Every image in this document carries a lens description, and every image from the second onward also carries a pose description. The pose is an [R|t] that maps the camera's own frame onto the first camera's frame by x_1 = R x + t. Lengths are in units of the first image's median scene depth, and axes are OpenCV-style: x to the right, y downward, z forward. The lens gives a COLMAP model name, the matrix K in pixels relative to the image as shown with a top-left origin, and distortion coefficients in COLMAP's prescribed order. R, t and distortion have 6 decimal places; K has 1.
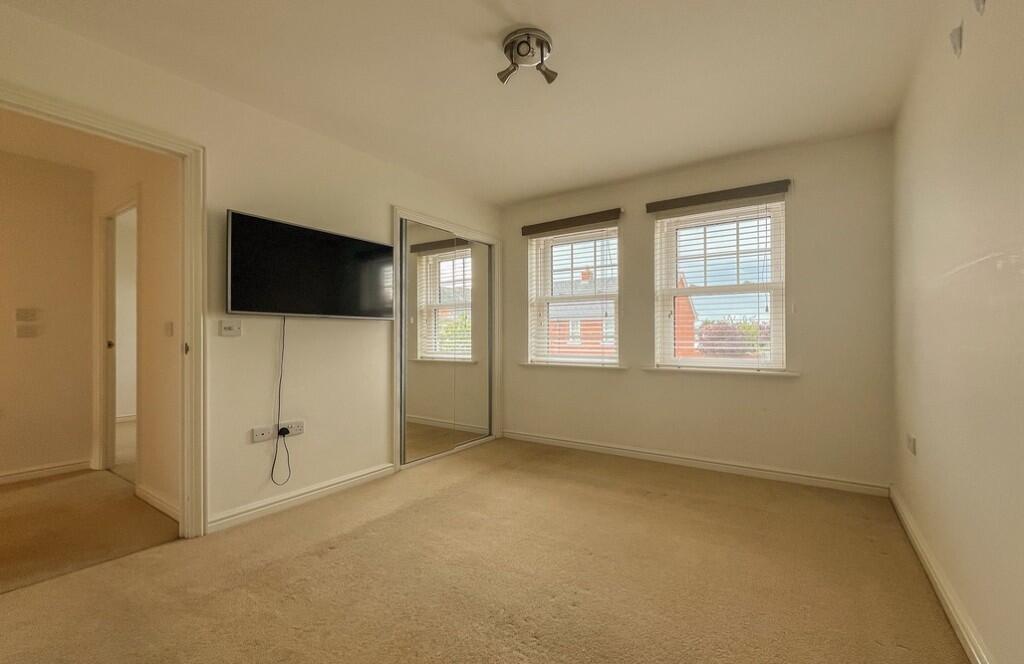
lens RADIAL K [[439.0, 0, 512.0], [0, 439.0, 332.0], [0, 0, 1]] dist [-0.001308, -0.000211]
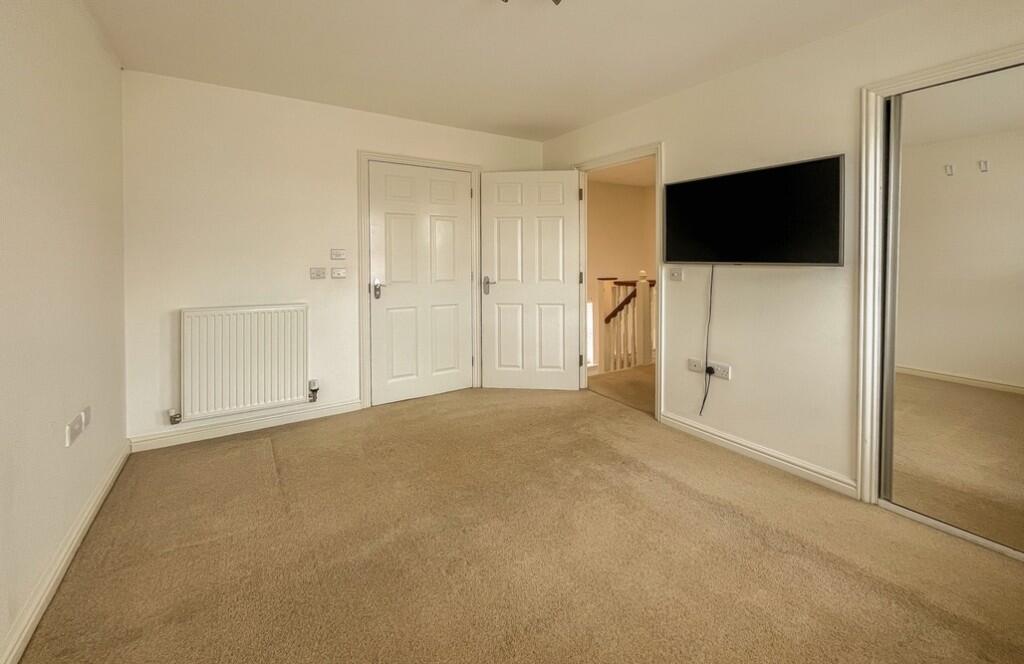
lens RADIAL K [[439.3, 0, 539.8], [0, 439.3, 268.9], [0, 0, 1]] dist [-0.000869, -0.000096]
pose [[-0.350994, 0.020652, -0.936150, 0.646242], [0.003821, 0.999780, 0.020623, -0.046992], [0.936370, 0.003662, -0.350995, 1.010451]]
